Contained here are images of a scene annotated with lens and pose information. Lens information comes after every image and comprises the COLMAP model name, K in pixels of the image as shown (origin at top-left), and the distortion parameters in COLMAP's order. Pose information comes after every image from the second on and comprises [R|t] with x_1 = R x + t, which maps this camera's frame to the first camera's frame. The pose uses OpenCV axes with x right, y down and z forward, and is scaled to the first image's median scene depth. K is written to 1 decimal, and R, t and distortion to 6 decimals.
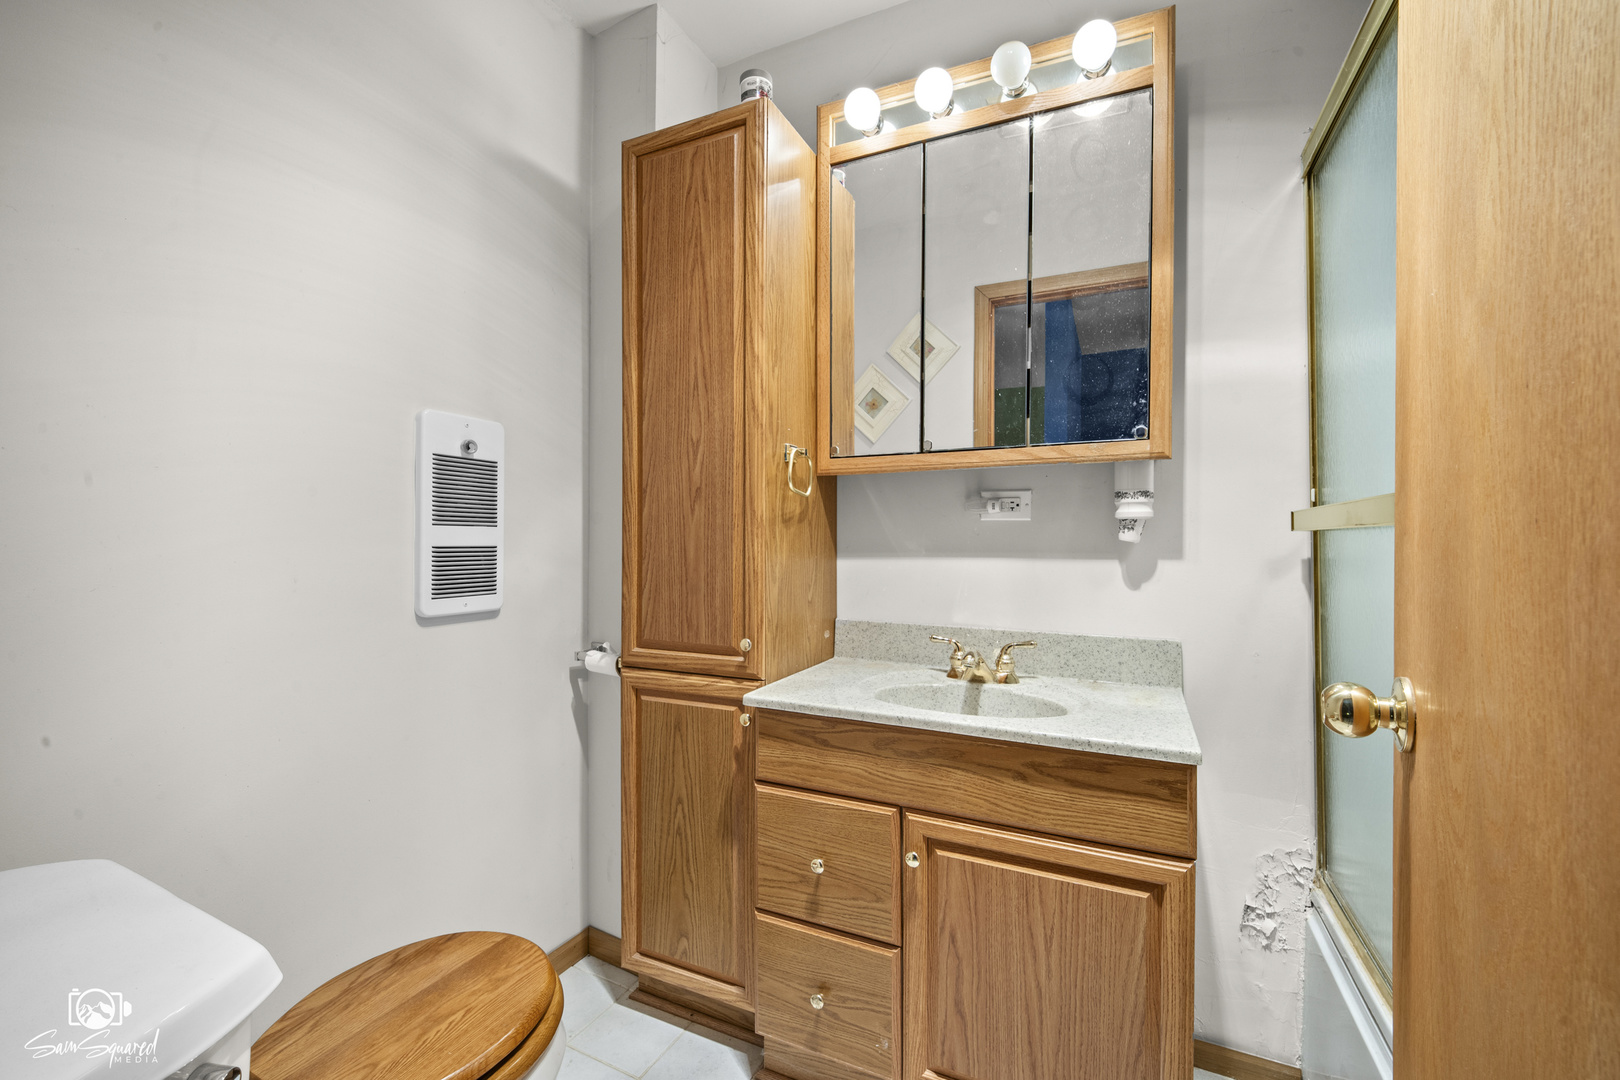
lens RADIAL K [[668.7, 0, 809.7], [0, 668.7, 542.2], [0, 0, 1]] dist [-0.005713, -0.004827]
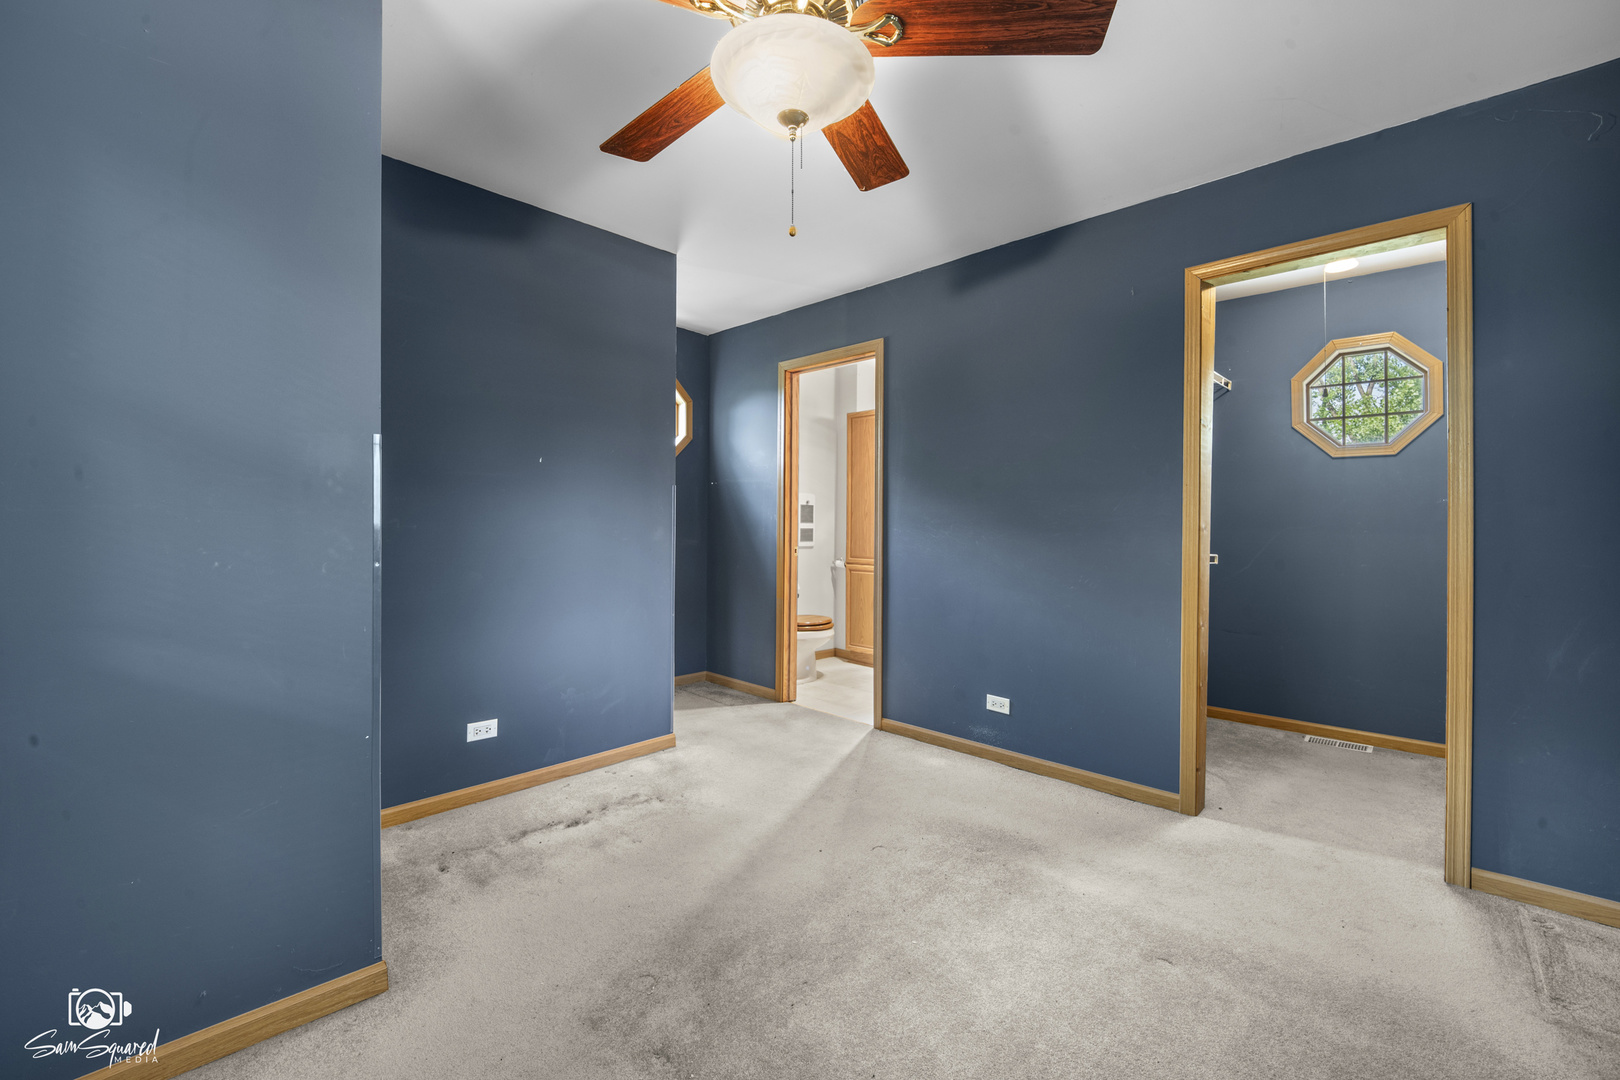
lens RADIAL K [[668.7, 0, 811.8], [0, 668.7, 534.0], [0, 0, 1]] dist [-0.005713, -0.004827]
pose [[0.947488, 0.006760, -0.319720, 0.679193], [-0.007236, 0.999974, -0.000301, 0.036189], [0.319710, 0.002599, 0.947512, -2.420263]]
